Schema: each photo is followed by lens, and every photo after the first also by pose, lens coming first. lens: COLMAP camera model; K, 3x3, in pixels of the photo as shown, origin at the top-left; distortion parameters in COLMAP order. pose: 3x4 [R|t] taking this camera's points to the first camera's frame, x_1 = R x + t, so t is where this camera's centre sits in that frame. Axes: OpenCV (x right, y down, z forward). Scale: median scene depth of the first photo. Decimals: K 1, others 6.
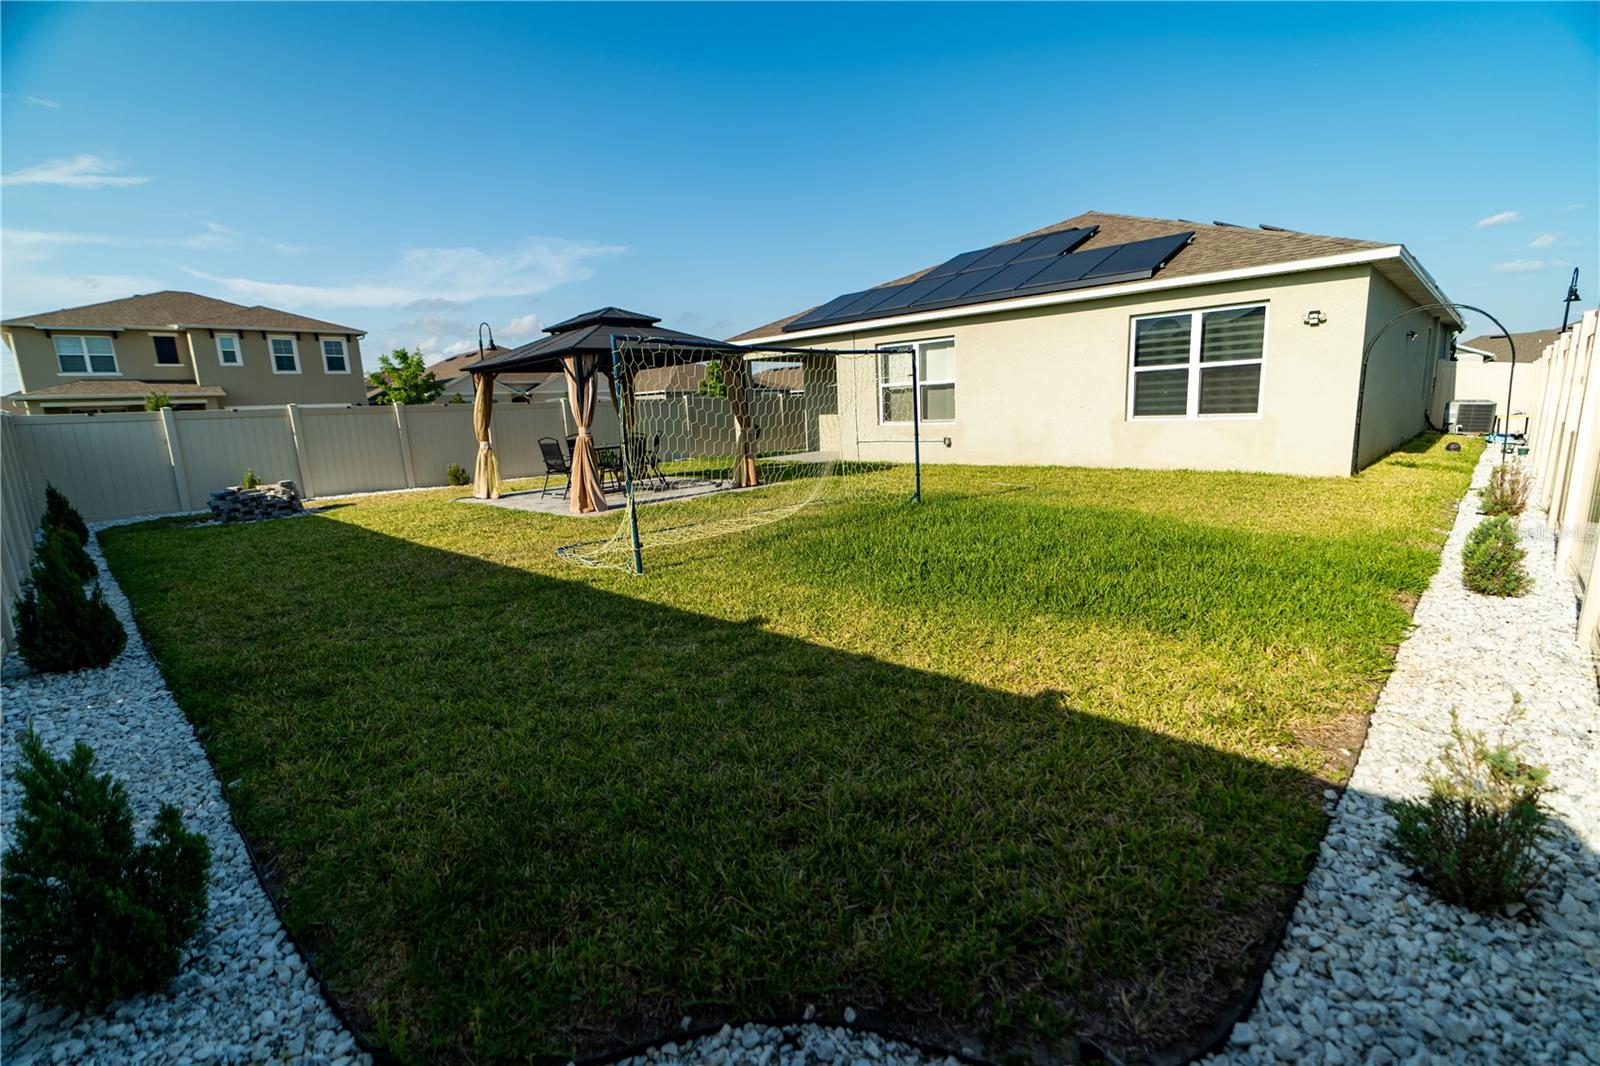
lens RADIAL K [[723.8, 0, 791.5], [0, 723.8, 554.3], [0, 0, 1]] dist [-0.002300, 0.000795]
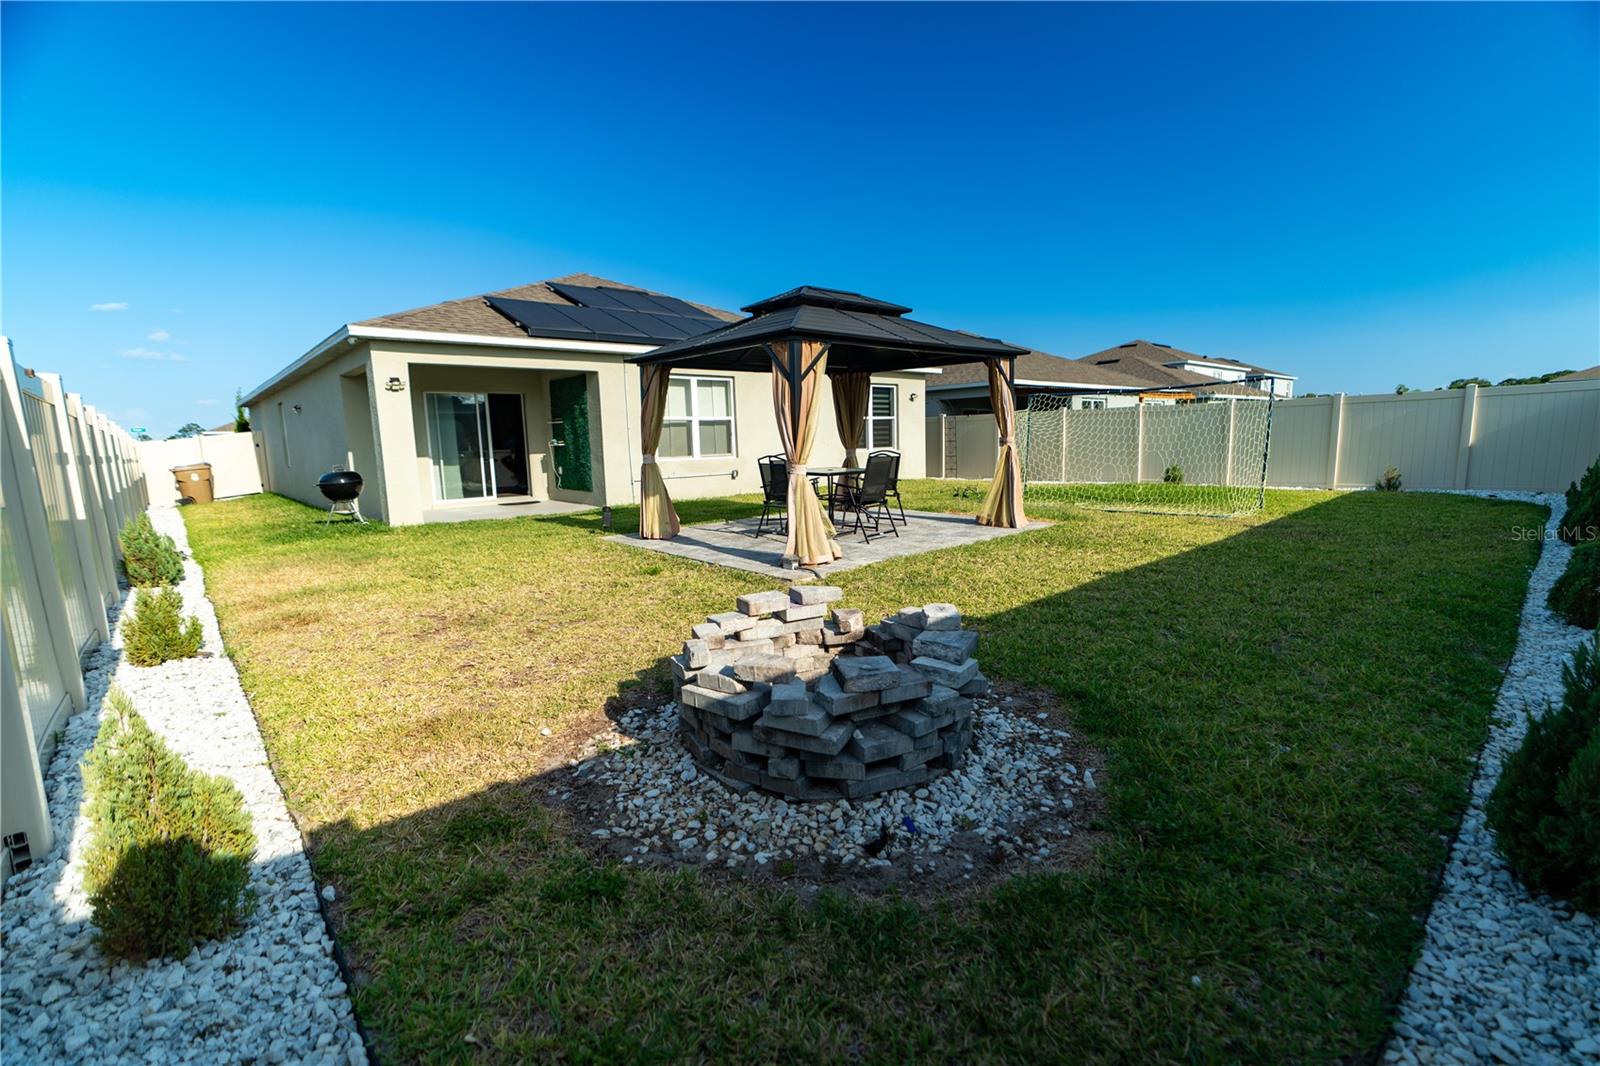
lens RADIAL K [[723.8, 0, 791.5], [0, 723.8, 554.3], [0, 0, 1]] dist [-0.002300, 0.000795]
pose [[0.050338, -0.117858, 0.991754, -0.841781], [0.223086, 0.969250, 0.103861, -0.133644], [-0.973498, 0.216018, 0.075083, 0.863062]]
